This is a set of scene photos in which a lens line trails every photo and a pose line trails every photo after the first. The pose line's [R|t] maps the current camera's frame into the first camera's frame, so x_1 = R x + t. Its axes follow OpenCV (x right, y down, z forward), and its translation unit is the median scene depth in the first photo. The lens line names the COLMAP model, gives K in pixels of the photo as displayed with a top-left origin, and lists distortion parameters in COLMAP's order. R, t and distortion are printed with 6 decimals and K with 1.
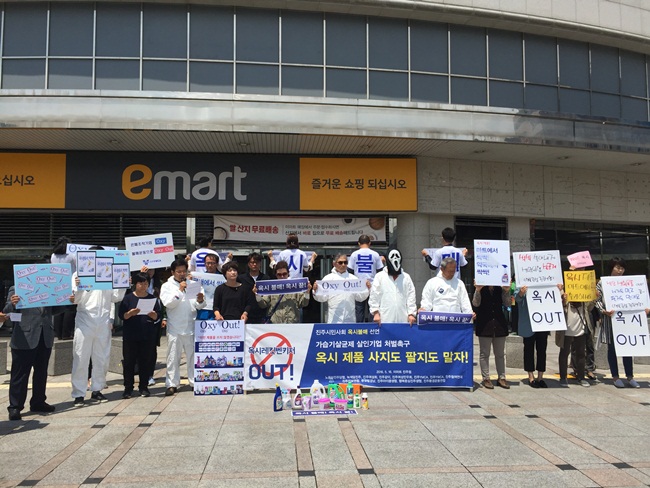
lens RADIAL K [[559.1, 0, 325.0], [0, 559.1, 244.0], [0, 0, 1]] dist [0.008657, 0.009816]
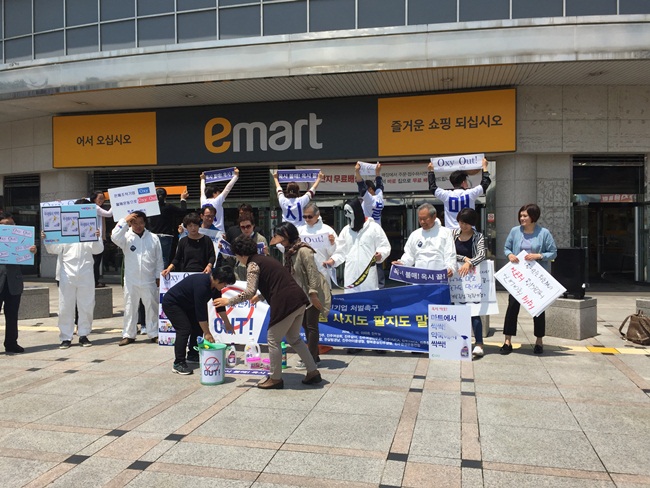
lens RADIAL K [[571.9, 0, 325.0], [0, 571.9, 244.0], [0, 0, 1]] dist [0.031233, -0.014627]
pose [[0.951911, 0.001714, -0.306370, 0.171092], [0.023142, 0.996725, 0.077480, 0.009047], [0.305500, -0.080844, 0.948754, 0.065362]]
